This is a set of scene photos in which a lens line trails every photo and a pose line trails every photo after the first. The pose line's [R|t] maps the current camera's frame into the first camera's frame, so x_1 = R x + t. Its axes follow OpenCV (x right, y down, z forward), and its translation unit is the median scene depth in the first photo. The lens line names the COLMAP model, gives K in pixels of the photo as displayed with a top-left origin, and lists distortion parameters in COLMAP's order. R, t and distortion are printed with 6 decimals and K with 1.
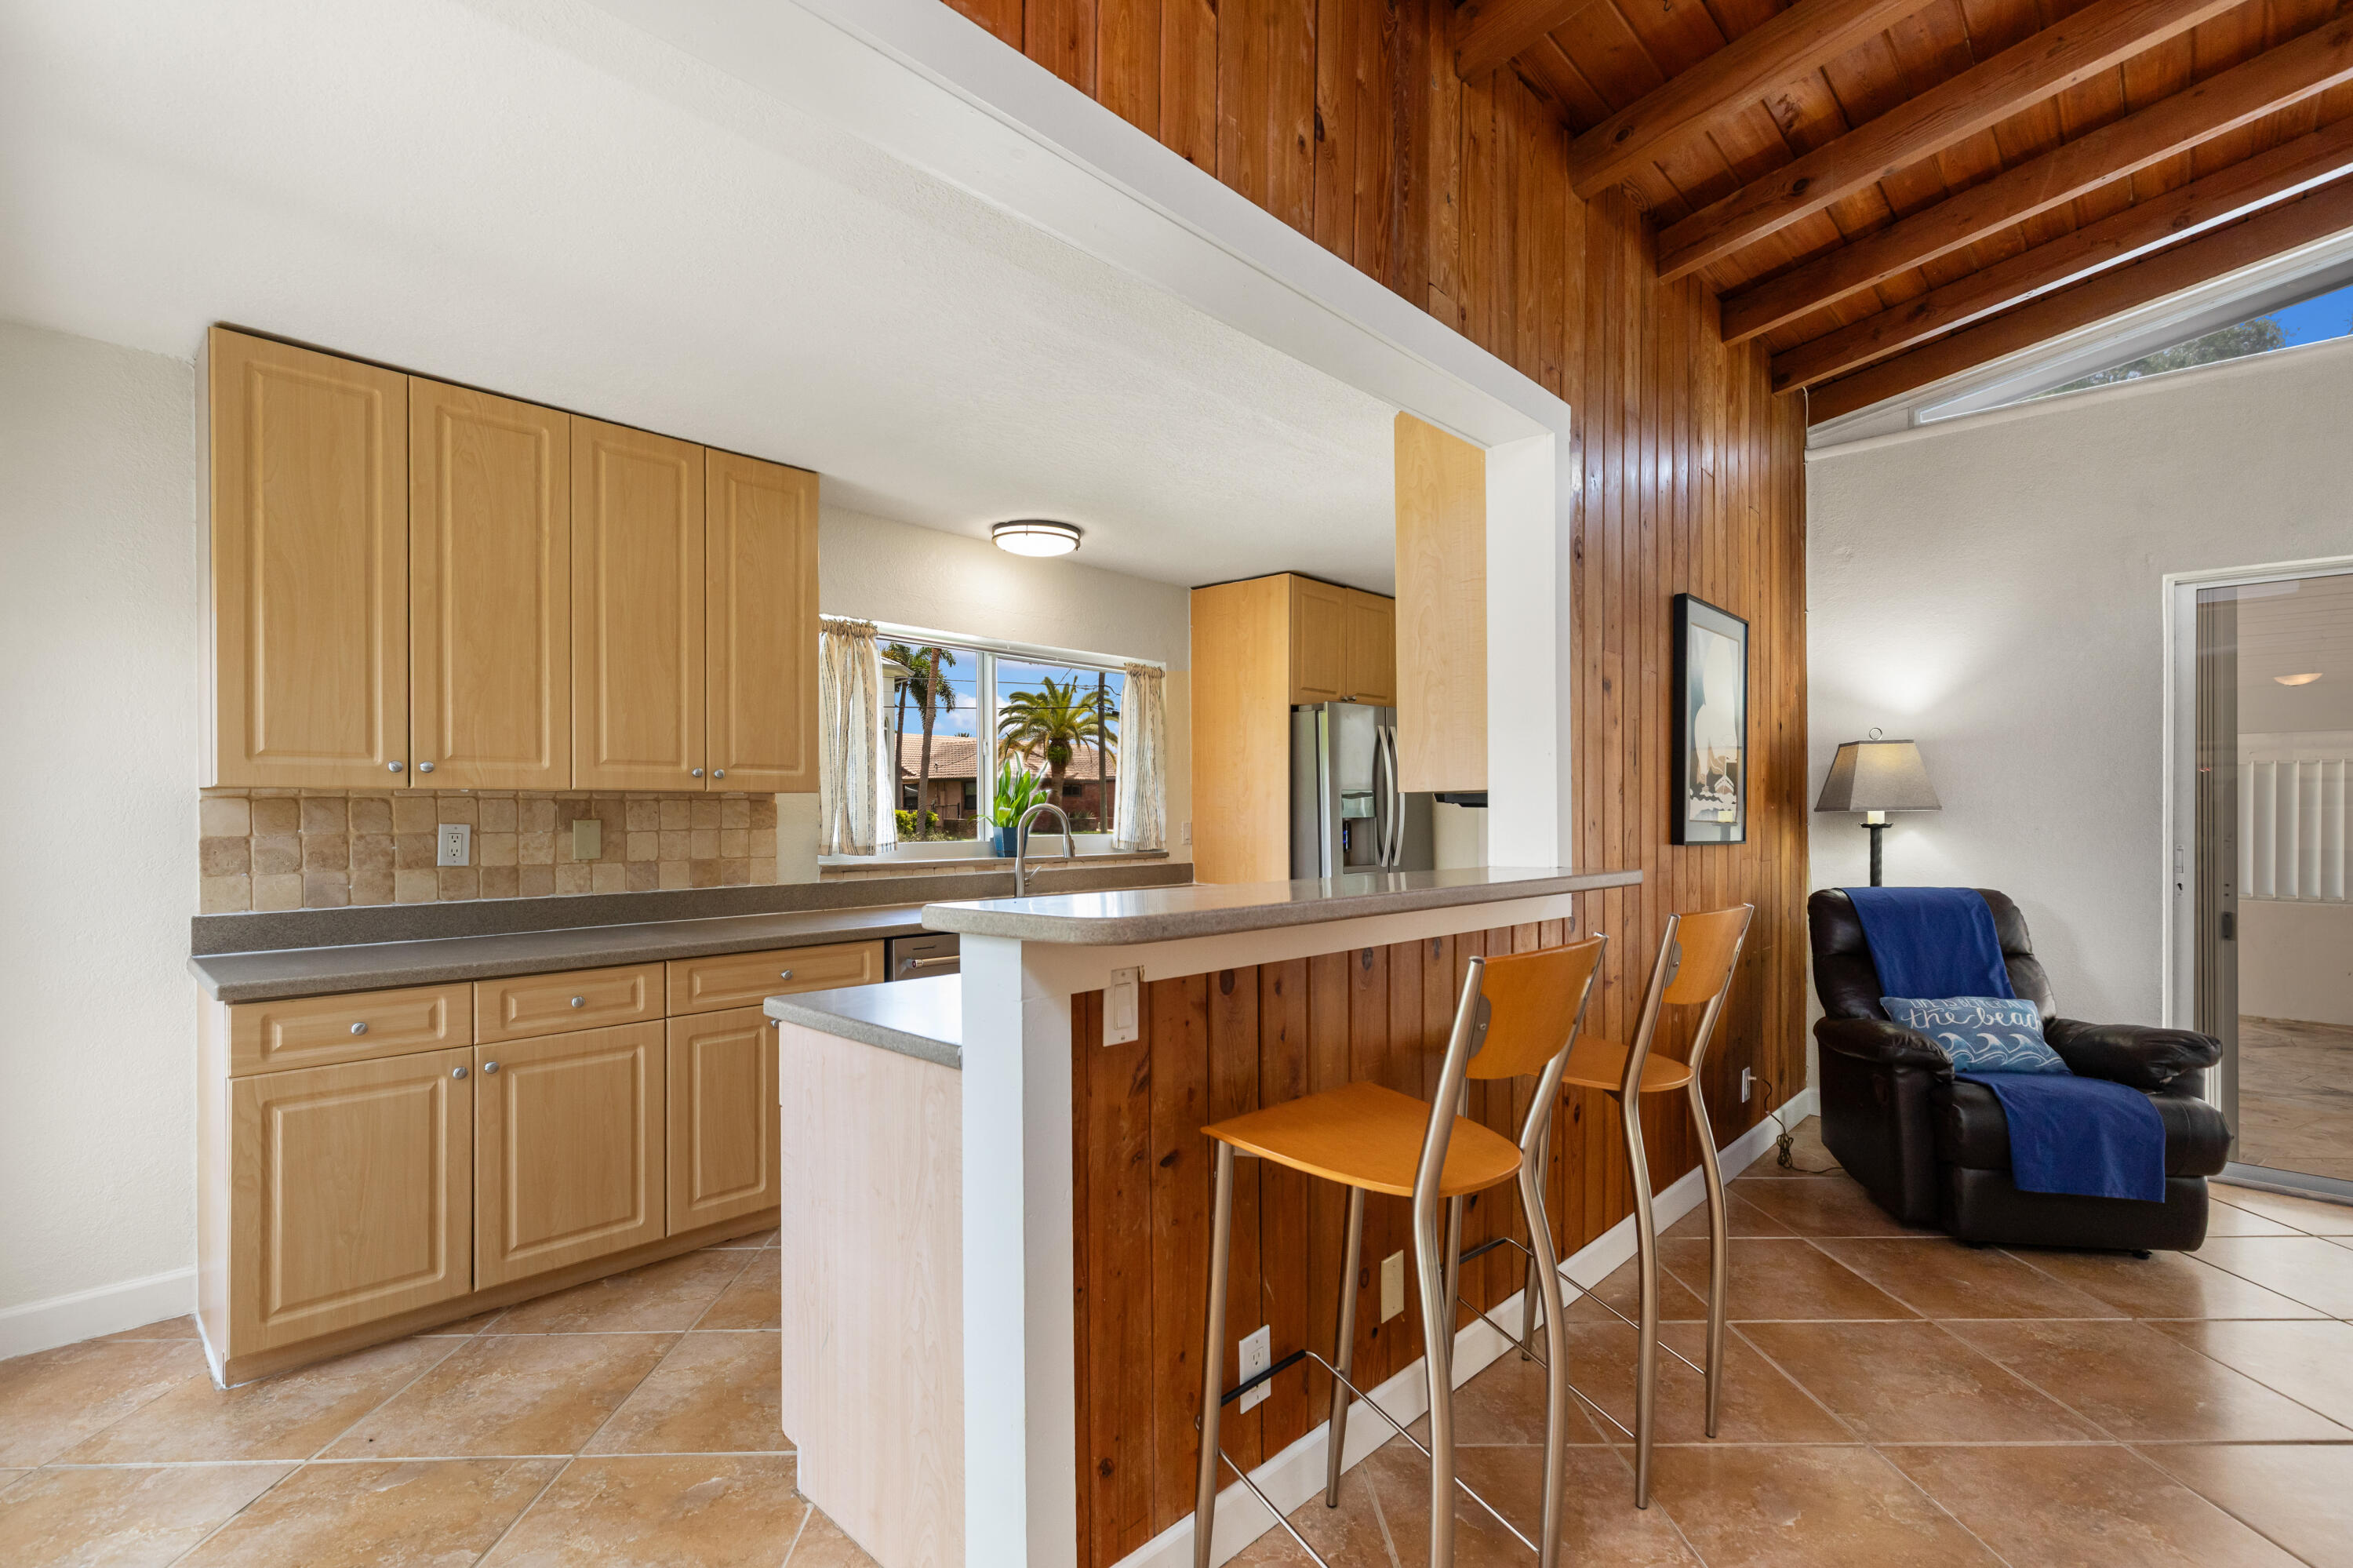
lens RADIAL K [[1076.7, 0, 1153.2], [0, 1076.7, 800.5], [0, 0, 1]] dist [-0.000388, -0.001392]
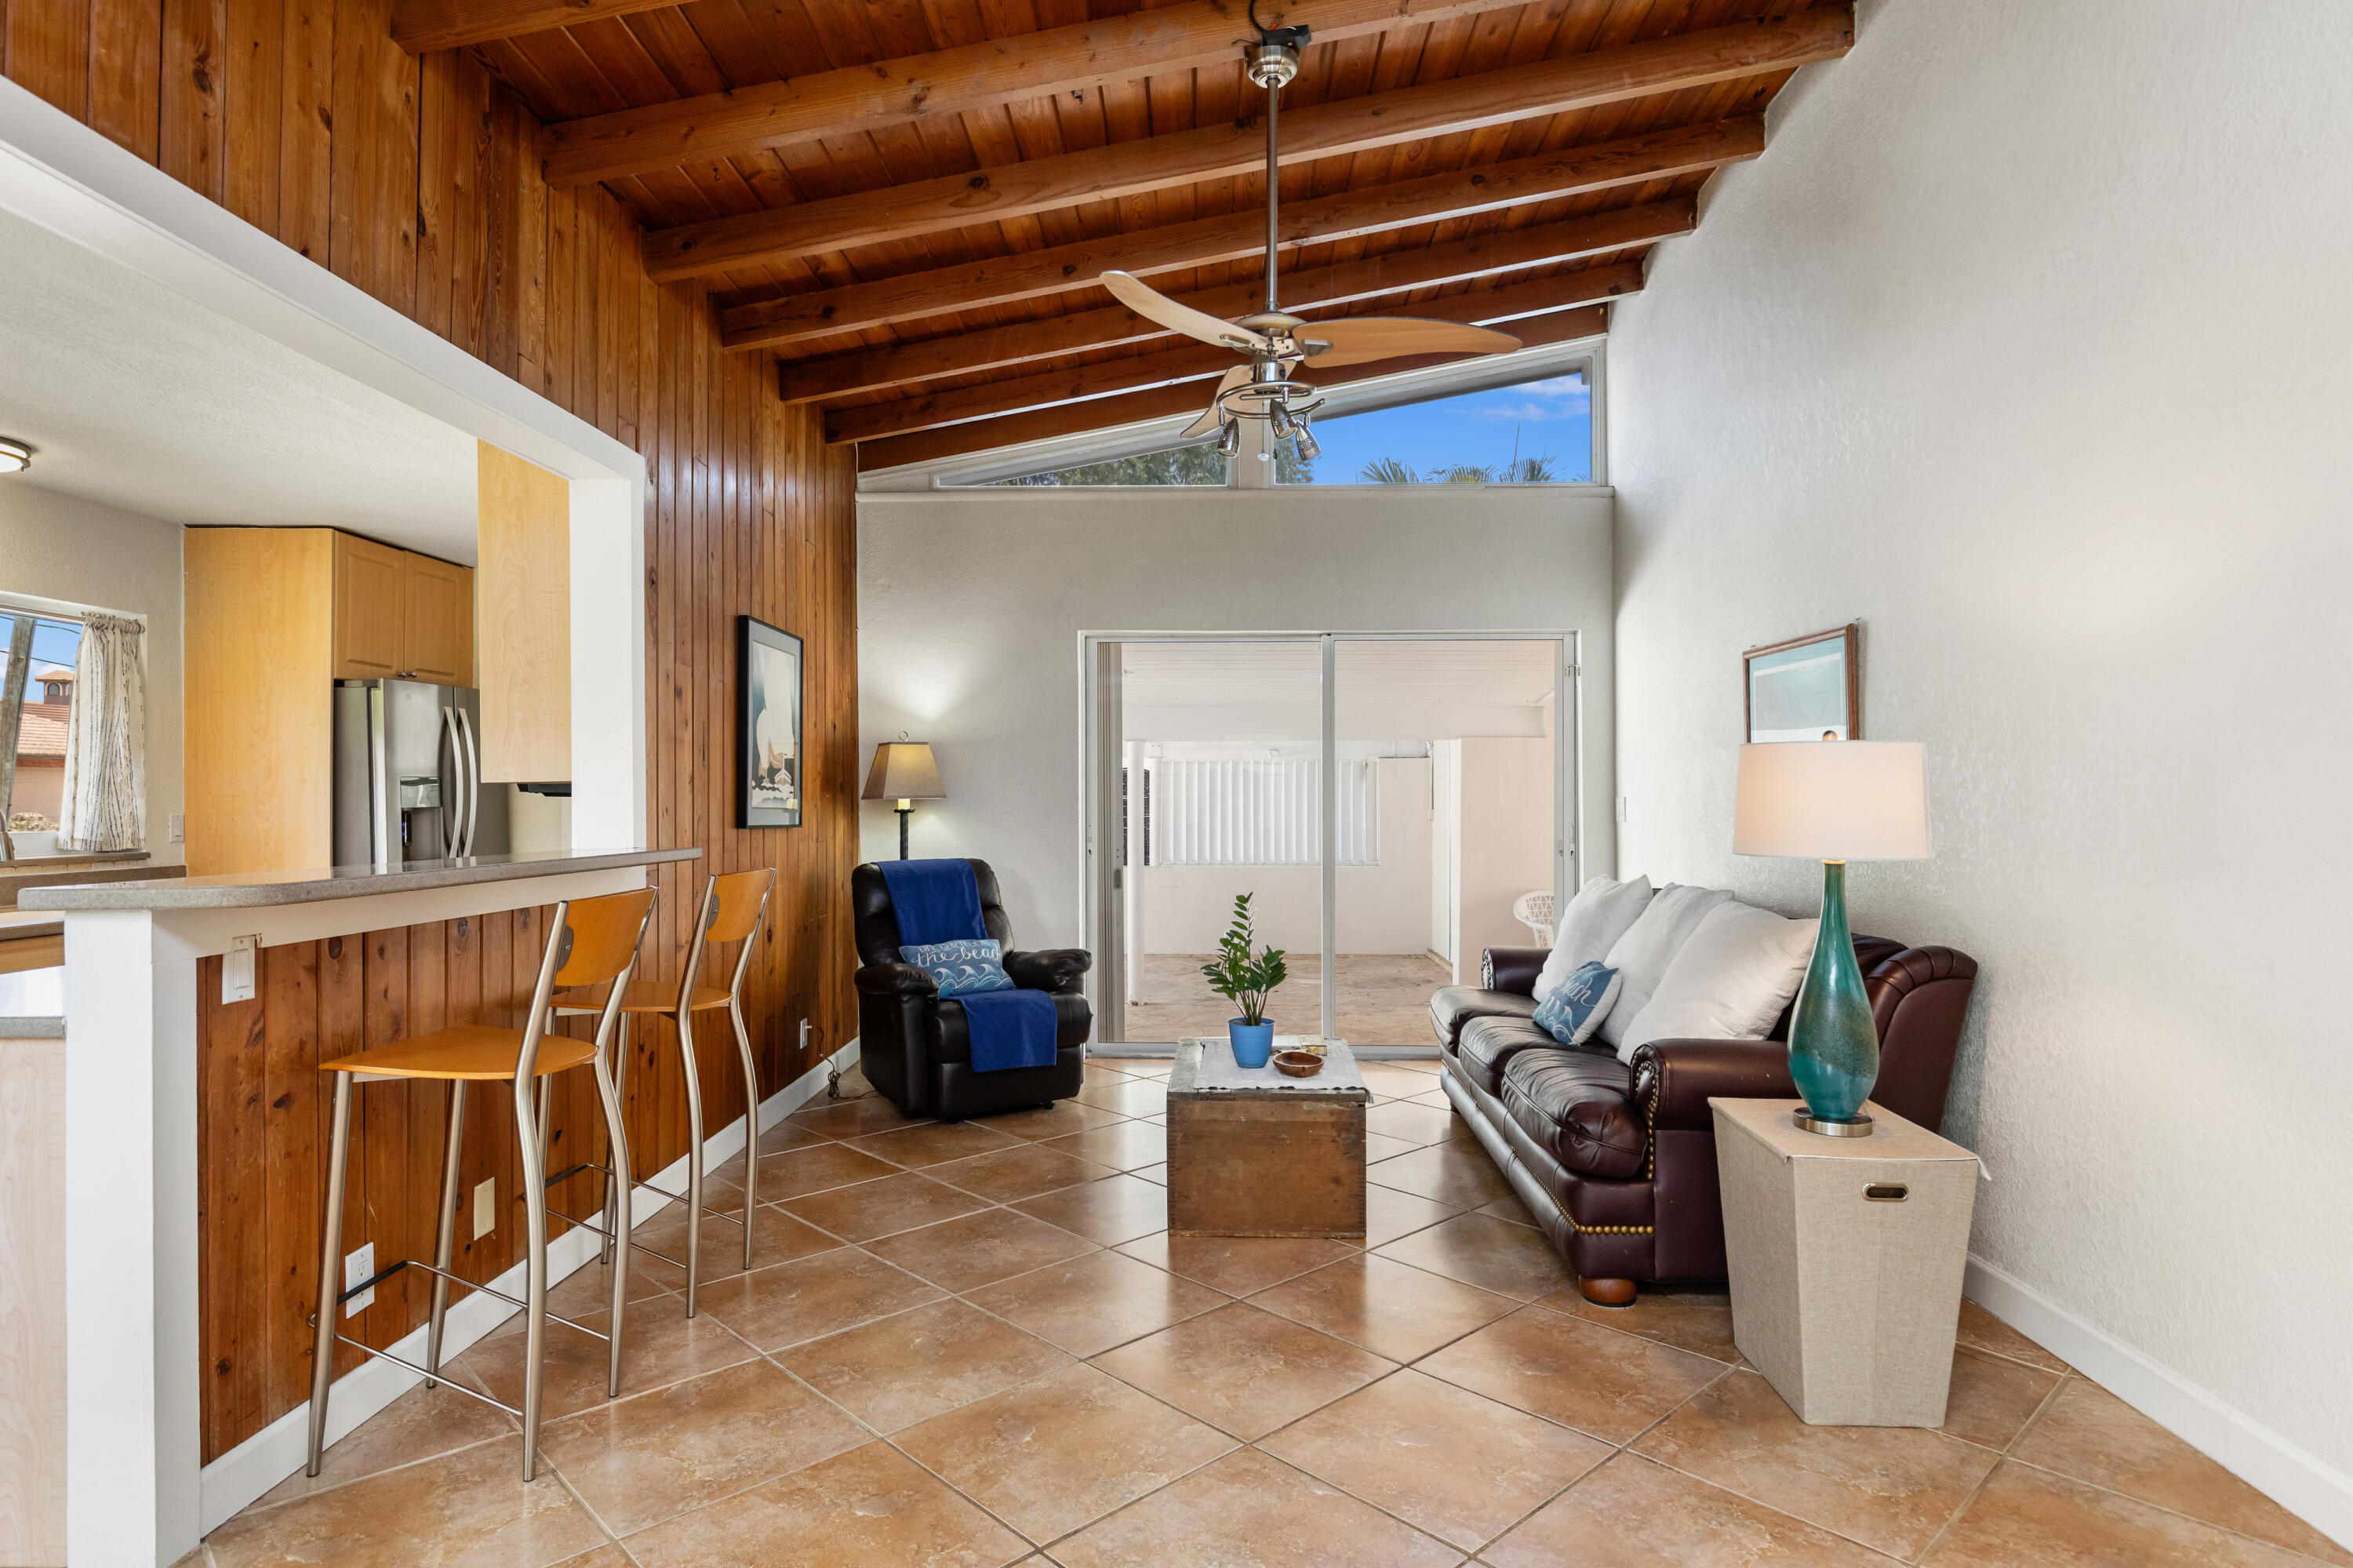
lens RADIAL K [[1297.3, 0, 1171.0], [0, 1297.3, 797.8], [0, 0, 1]] dist [0.002966, 0.000218]
pose [[0.742326, -0.002033, 0.670036, -0.128627], [-0.004155, 0.999962, 0.007637, -0.005304], [-0.670026, -0.008453, 0.742290, -0.414032]]
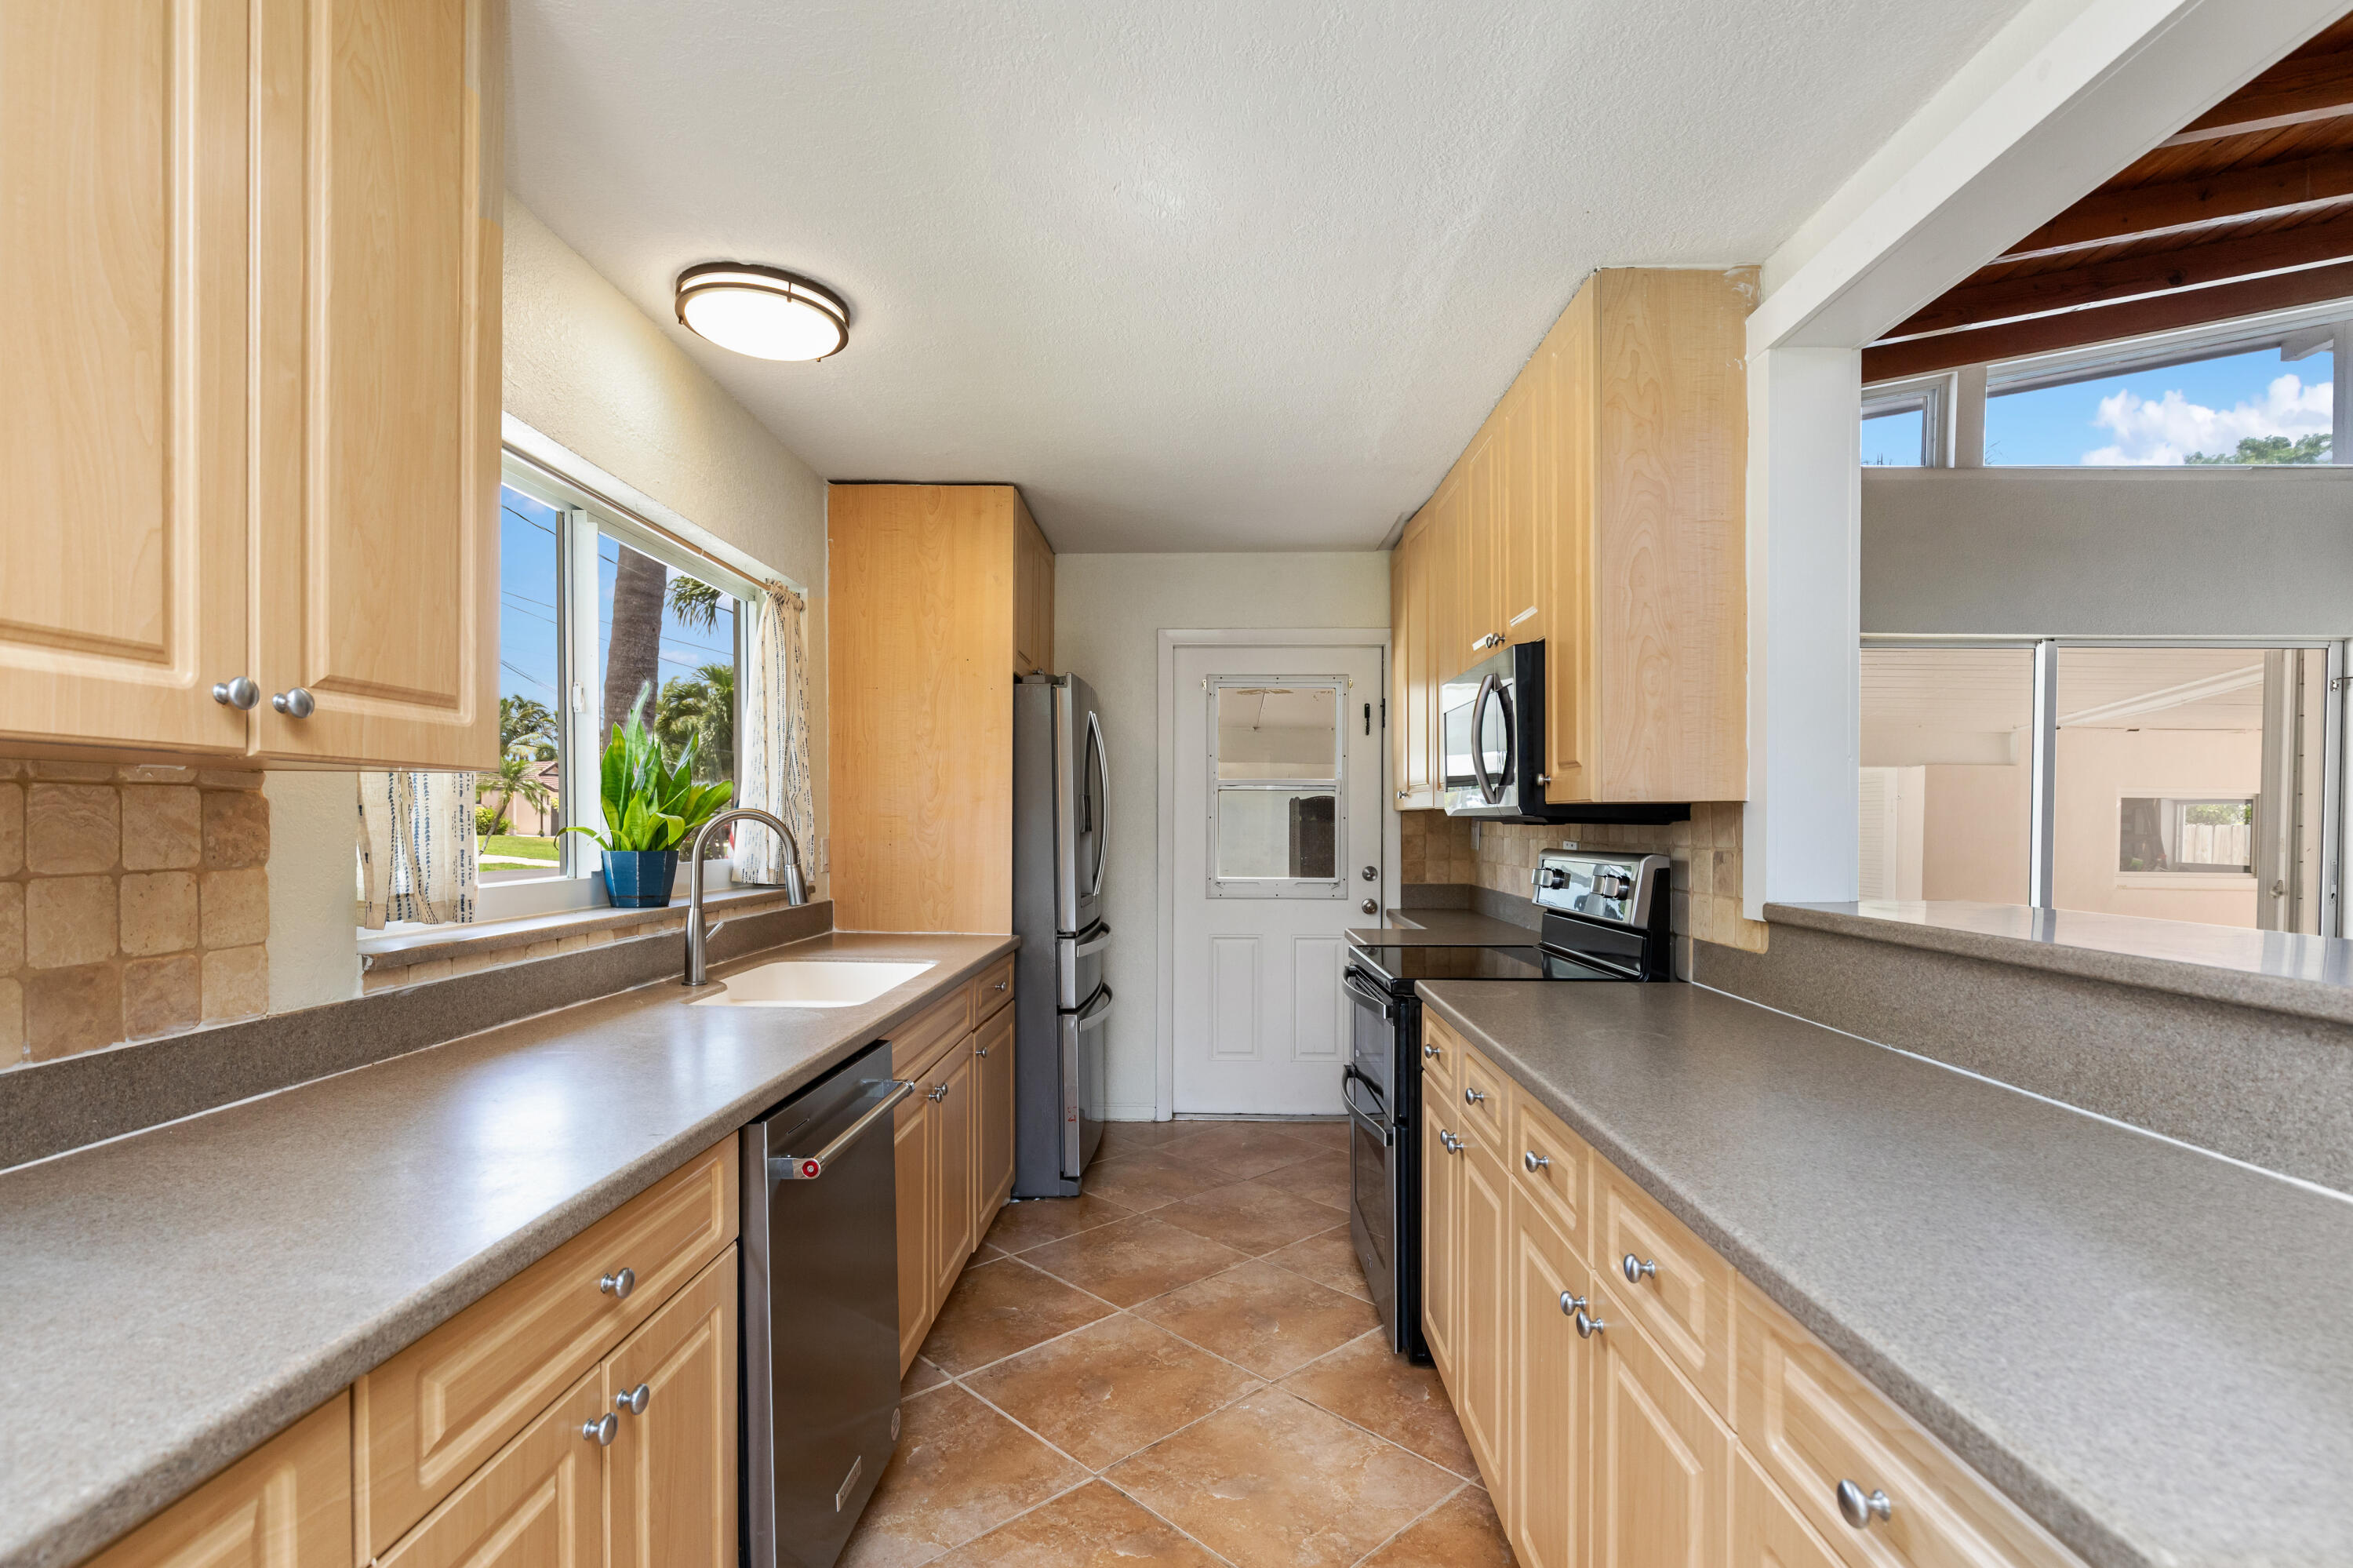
lens RADIAL K [[1144.2, 0, 1167.9], [0, 1144.2, 789.4], [0, 0, 1]] dist [0.023405, -0.000936]
pose [[0.745859, 0.027009, 0.665556, -0.507210], [-0.015304, 0.999609, -0.023414, 0.005982], [-0.665928, 0.007278, 0.745981, 0.651970]]
